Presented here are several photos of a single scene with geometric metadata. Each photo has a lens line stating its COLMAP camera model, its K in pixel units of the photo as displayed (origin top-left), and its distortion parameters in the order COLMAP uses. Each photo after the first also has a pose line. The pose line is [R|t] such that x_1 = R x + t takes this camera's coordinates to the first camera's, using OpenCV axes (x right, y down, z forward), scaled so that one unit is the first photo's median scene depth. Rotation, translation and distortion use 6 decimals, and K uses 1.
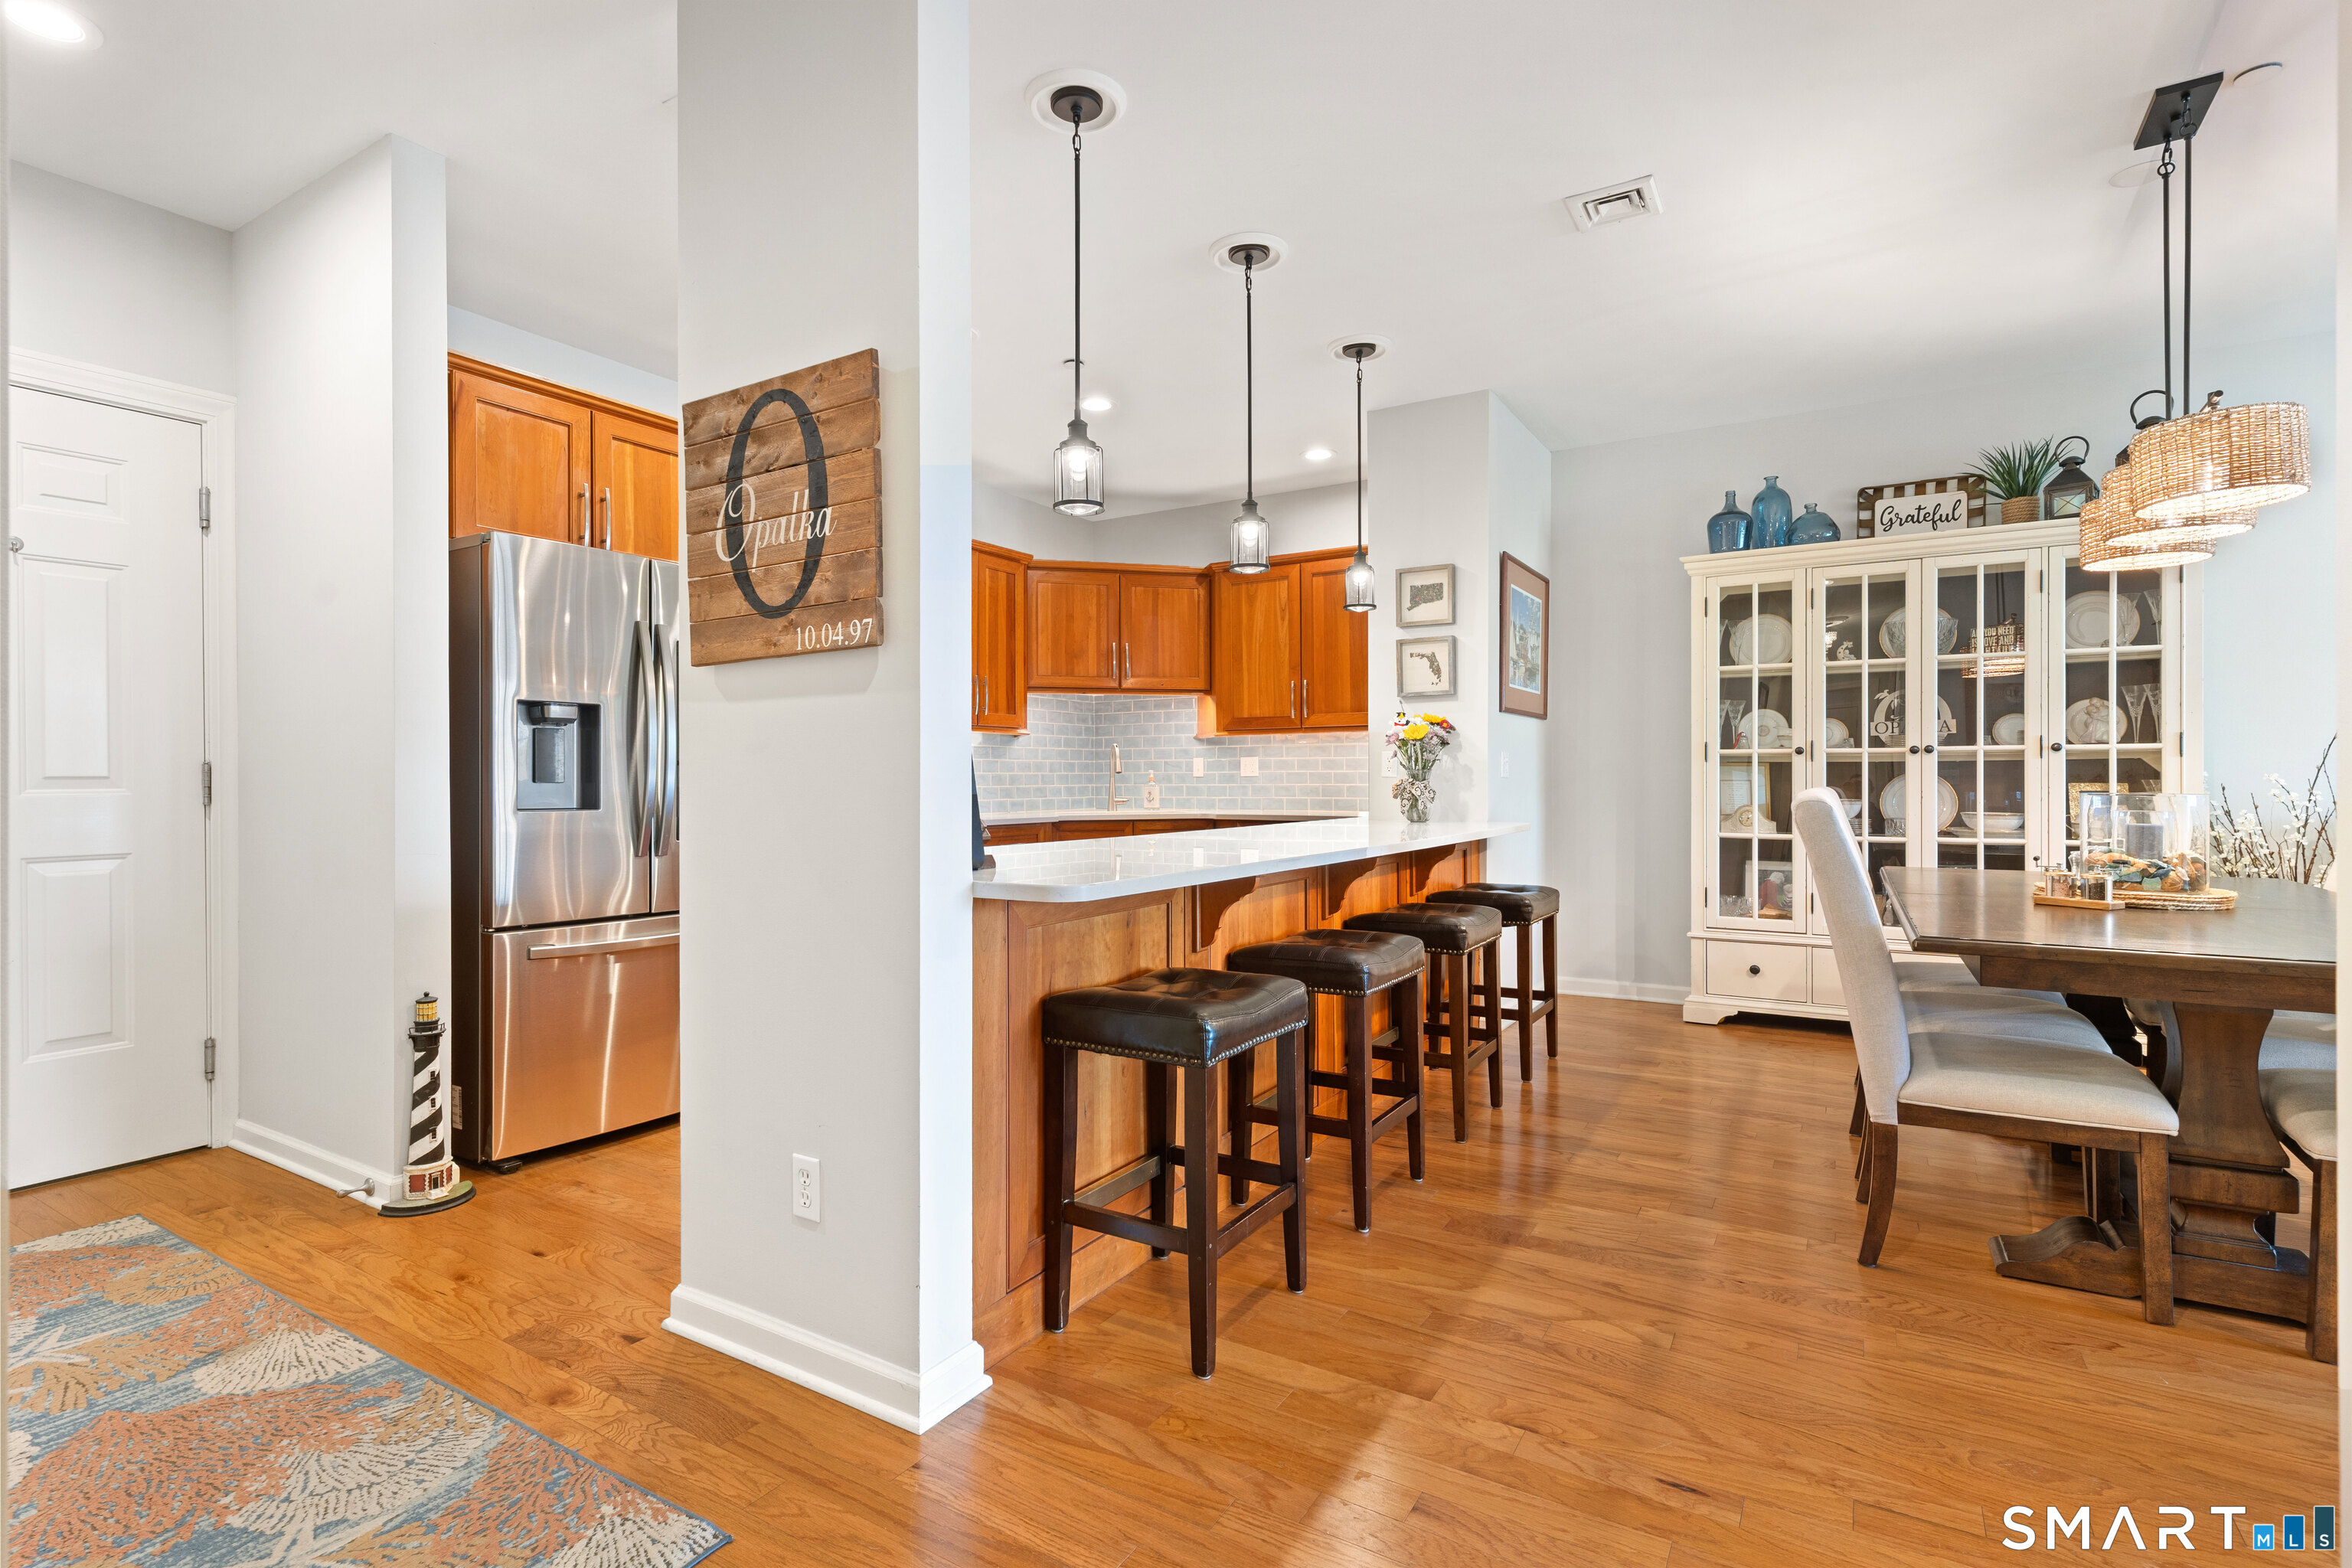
lens RADIAL K [[1115.7, 0, 1160.5], [0, 1115.7, 781.3], [0, 0, 1]] dist [0.000727, -0.000163]
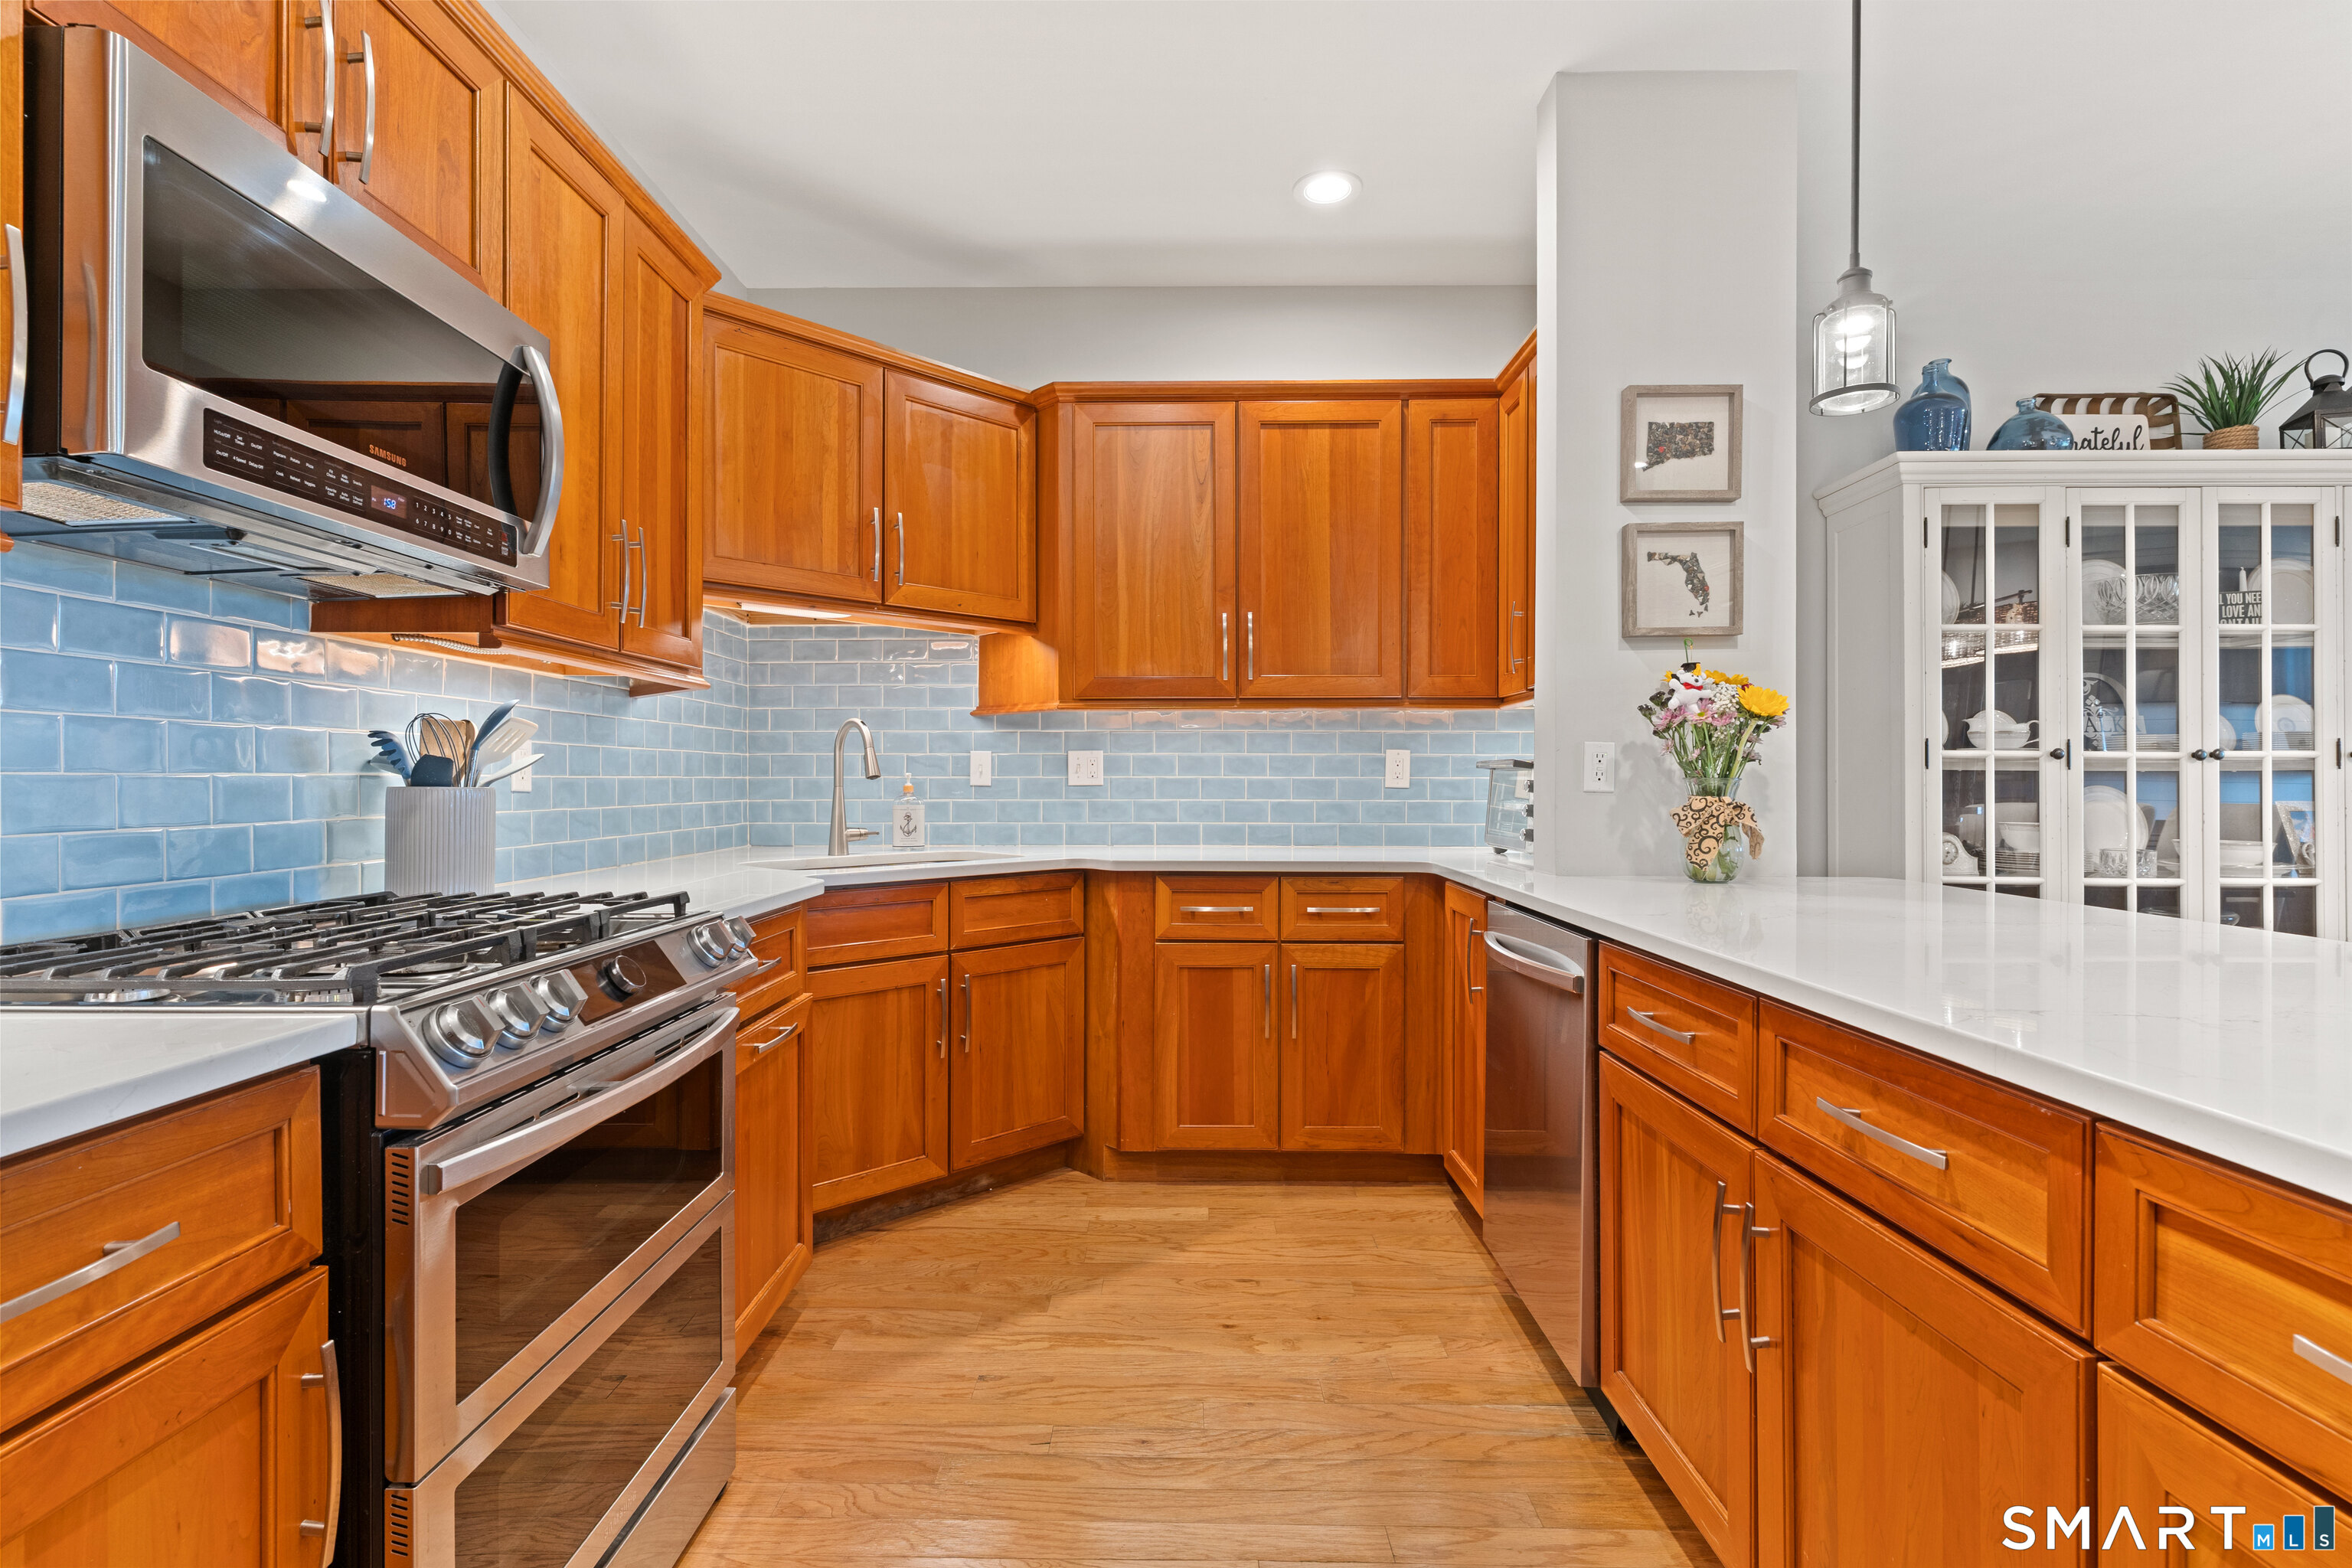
lens RADIAL K [[1115.7, 0, 1160.5], [0, 1115.7, 781.3], [0, 0, 1]] dist [0.000727, -0.000163]
pose [[0.858722, 0.003901, 0.512426, -0.249439], [-0.003346, 0.999992, -0.002005, -0.007715], [-0.512430, 0.000007, 0.858729, 0.717702]]
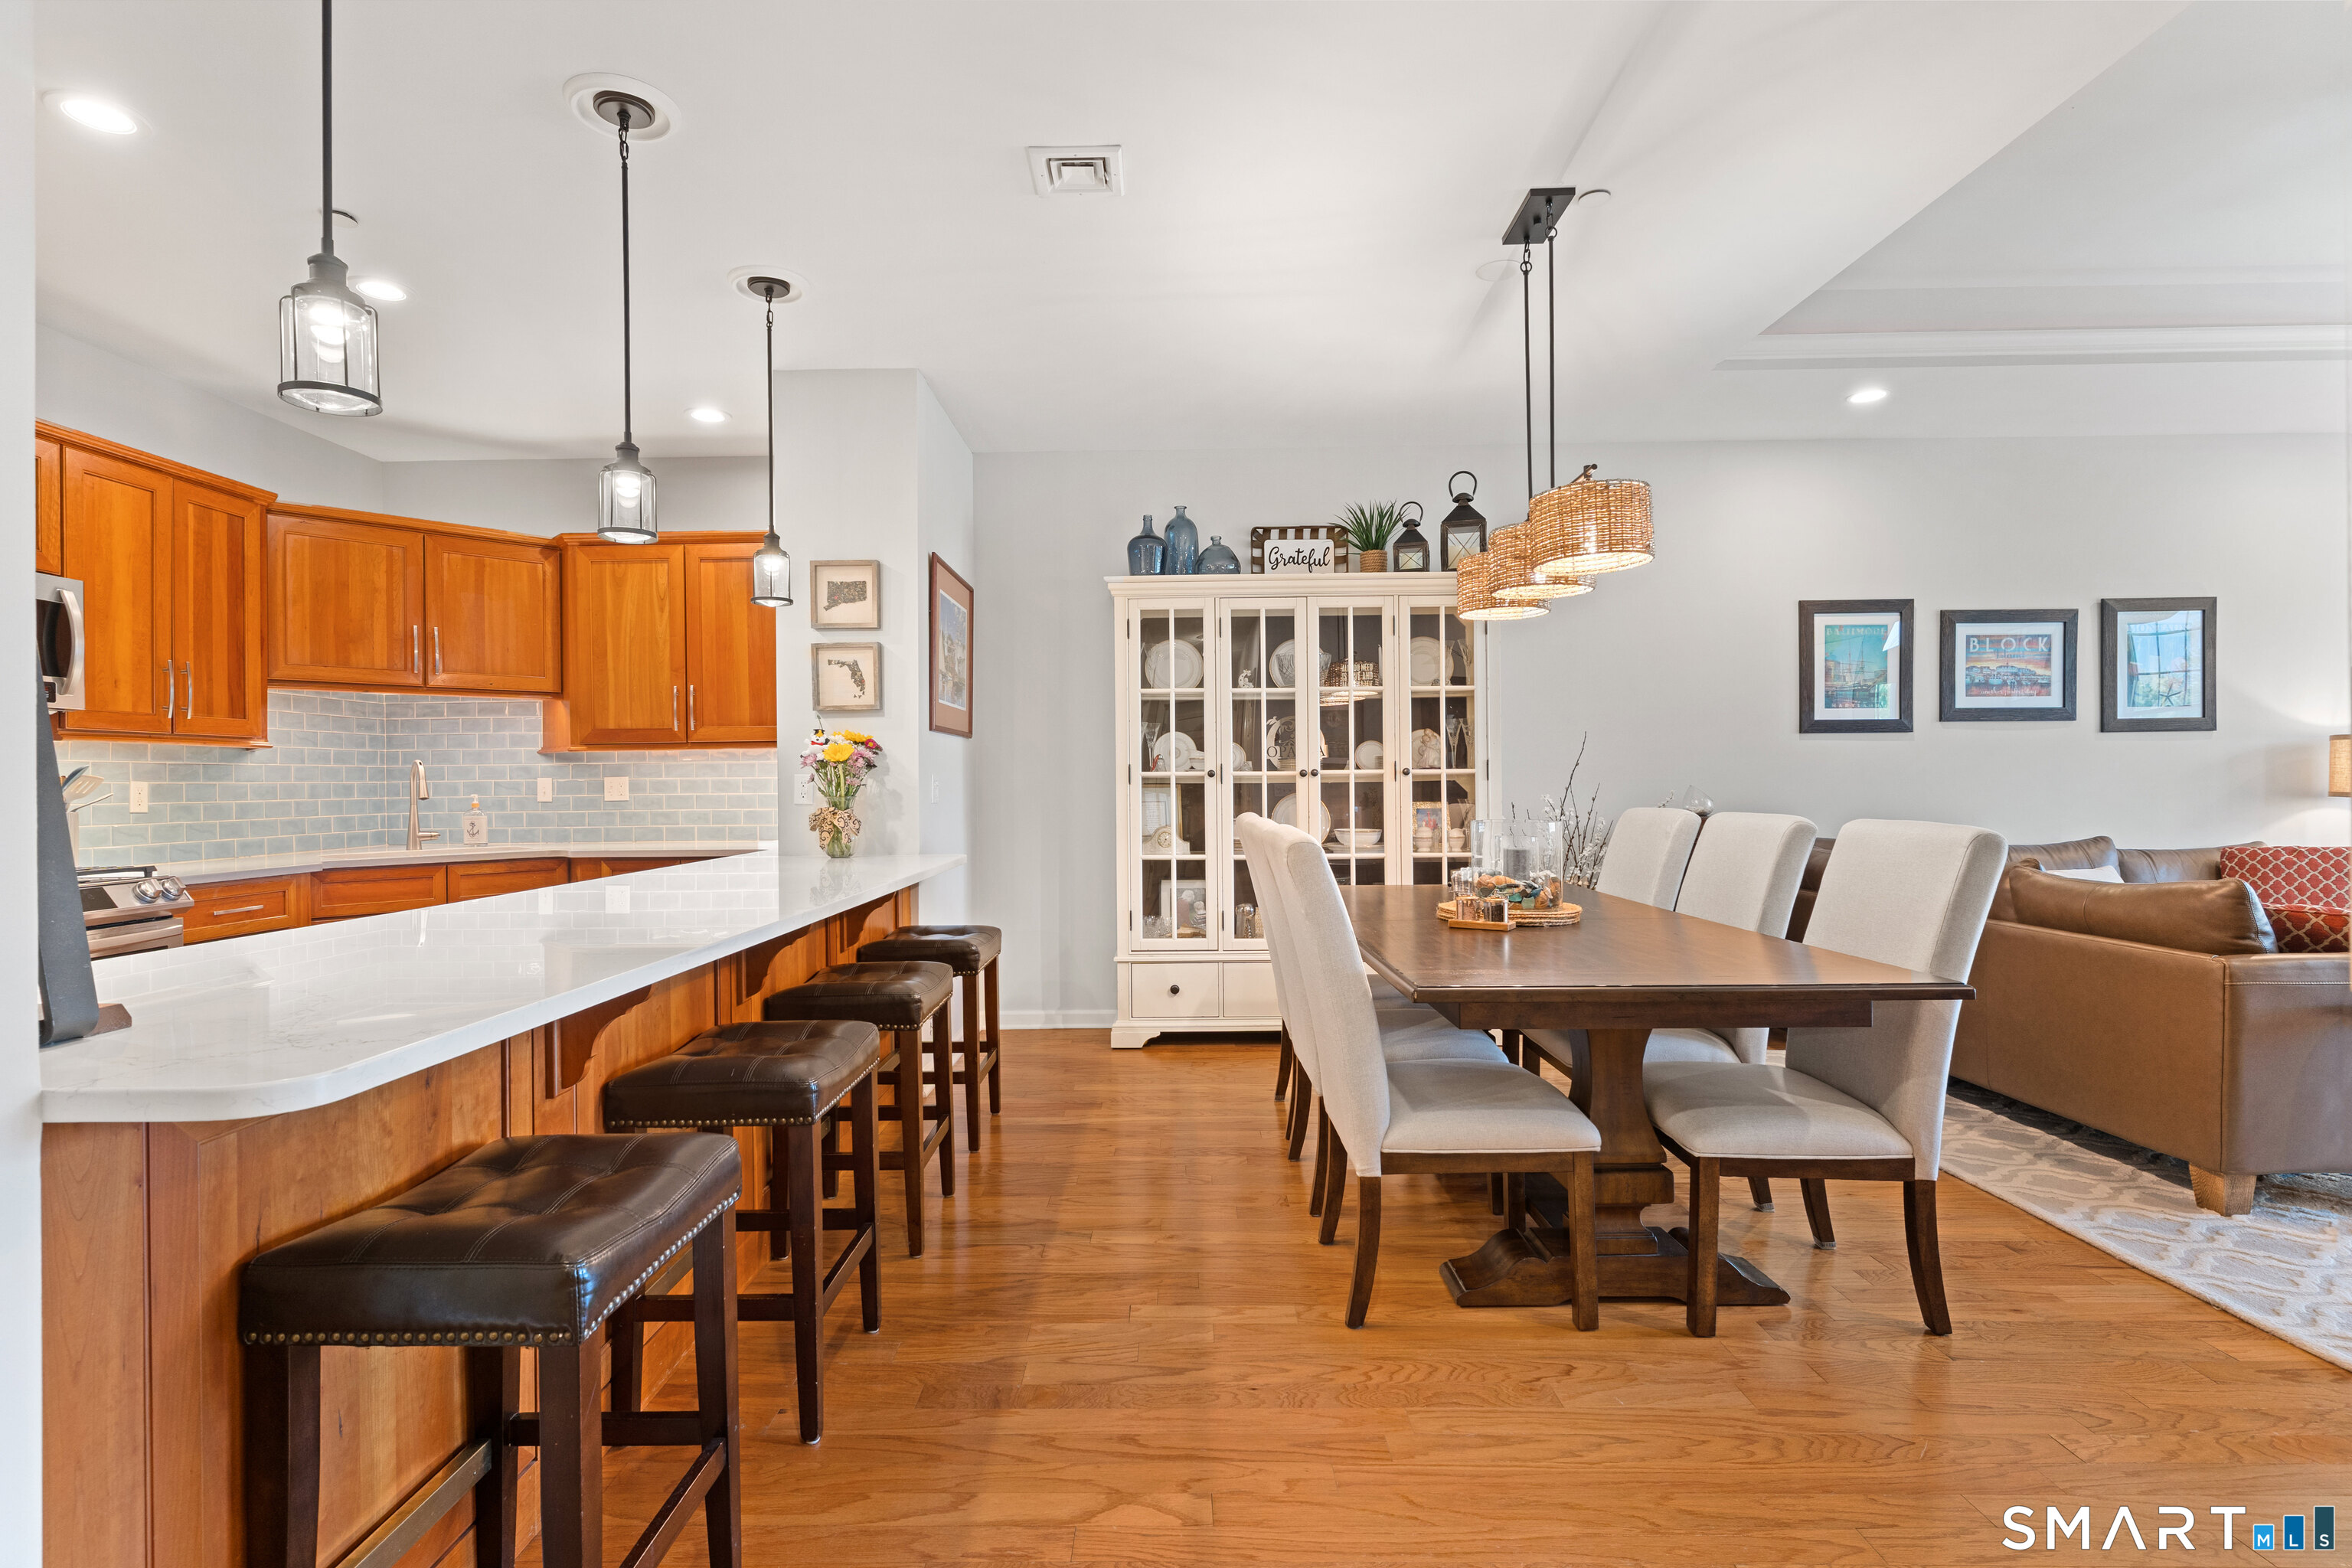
lens RADIAL K [[1115.7, 0, 1160.5], [0, 1115.7, 781.3], [0, 0, 1]] dist [0.000727, -0.000163]
pose [[0.856880, -0.005213, 0.515490, 0.000244], [0.008488, 0.999956, -0.003997, -0.017103], [-0.515446, 0.007800, 0.856886, 0.143227]]
